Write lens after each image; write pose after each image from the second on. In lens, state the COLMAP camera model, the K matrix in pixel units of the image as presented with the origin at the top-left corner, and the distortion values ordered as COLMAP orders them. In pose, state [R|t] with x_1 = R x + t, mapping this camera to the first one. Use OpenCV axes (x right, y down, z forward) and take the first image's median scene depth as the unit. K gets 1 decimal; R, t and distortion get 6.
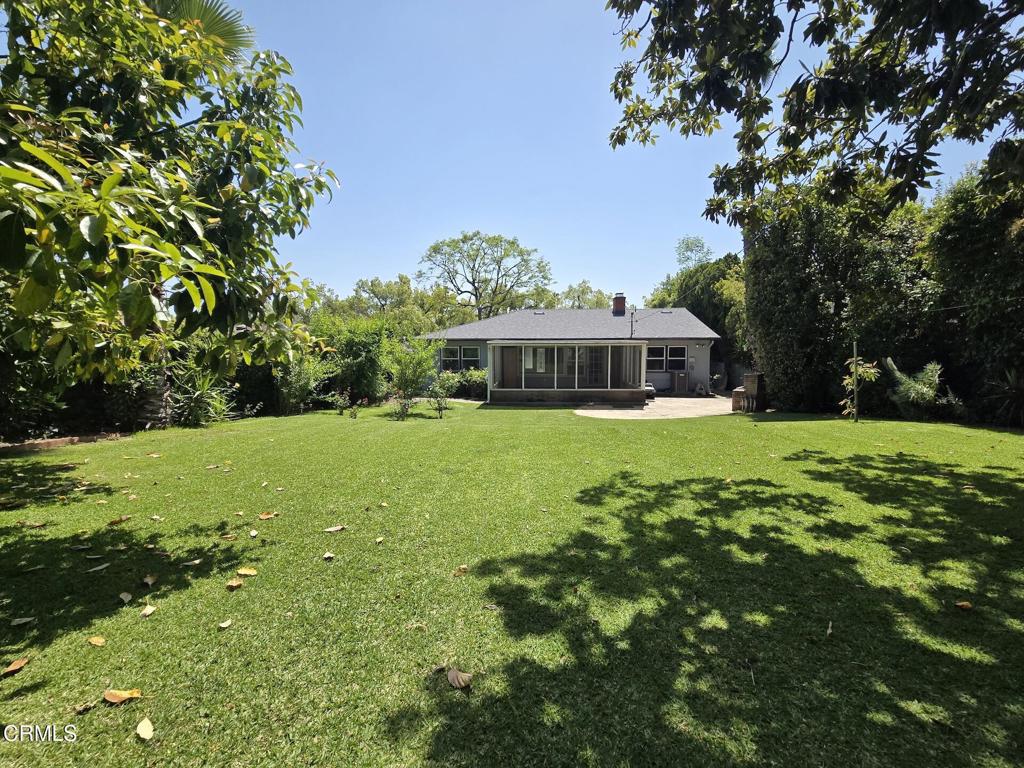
lens RADIAL K [[420.5, 0, 512.0], [0, 420.5, 384.0], [0, 0, 1]] dist [-0.000275, 0.000141]
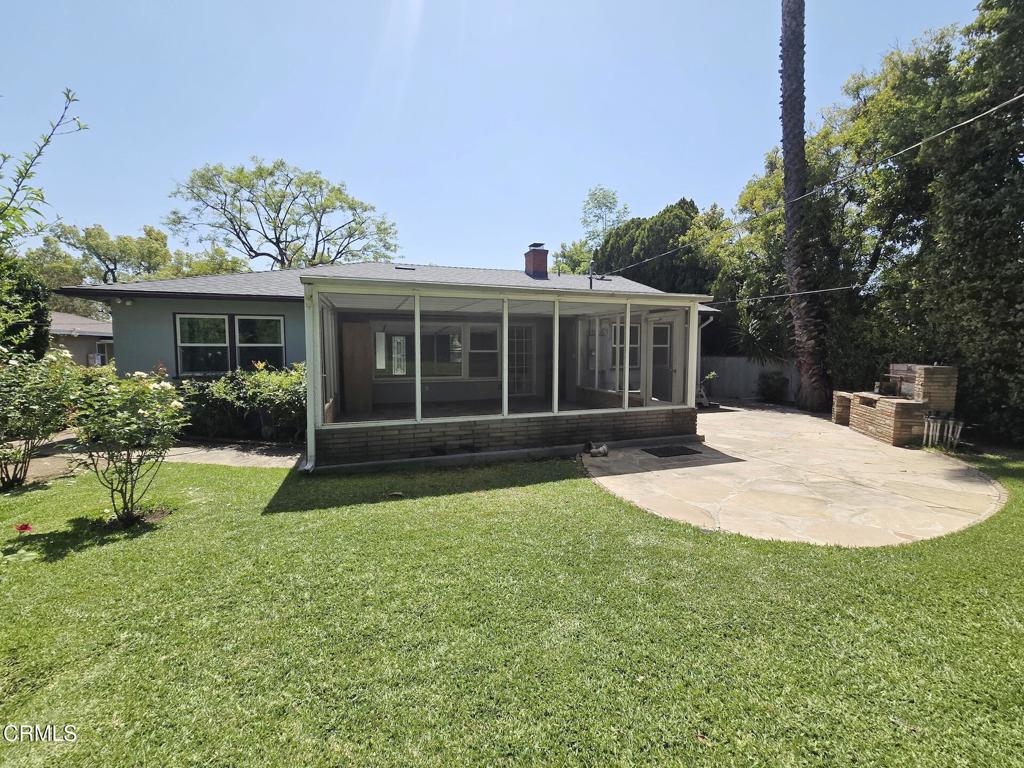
lens RADIAL K [[420.5, 0, 512.0], [0, 420.5, 384.0], [0, 0, 1]] dist [-0.000275, 0.000141]
pose [[0.920921, -0.028731, 0.388689, -0.030361], [0.030970, 0.999520, 0.000505, -0.012535], [-0.388517, 0.011573, 0.921369, 0.514036]]
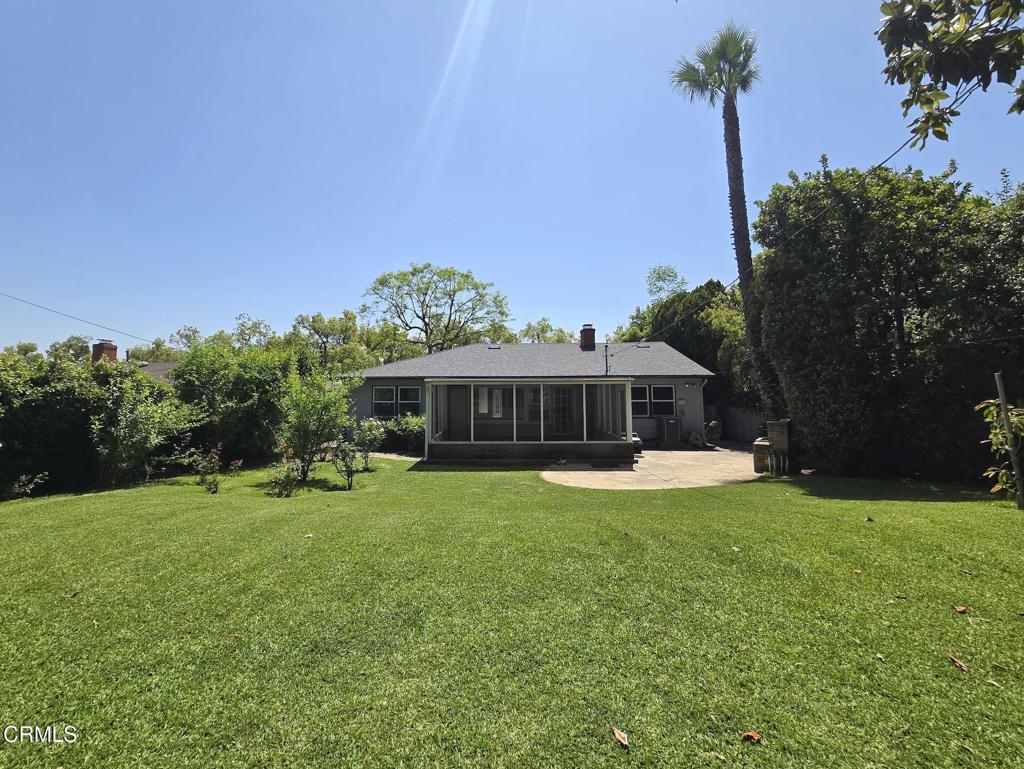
lens RADIAL K [[434.3, 0, 484.6], [0, 434.3, 364.0], [0, 0, 1]] dist [-0.002130, -0.000069]
pose [[0.999408, 0.001133, 0.034382, 0.017180], [0.003887, 0.989339, -0.145578, -0.009803], [-0.034180, 0.145626, 0.988749, 0.165712]]
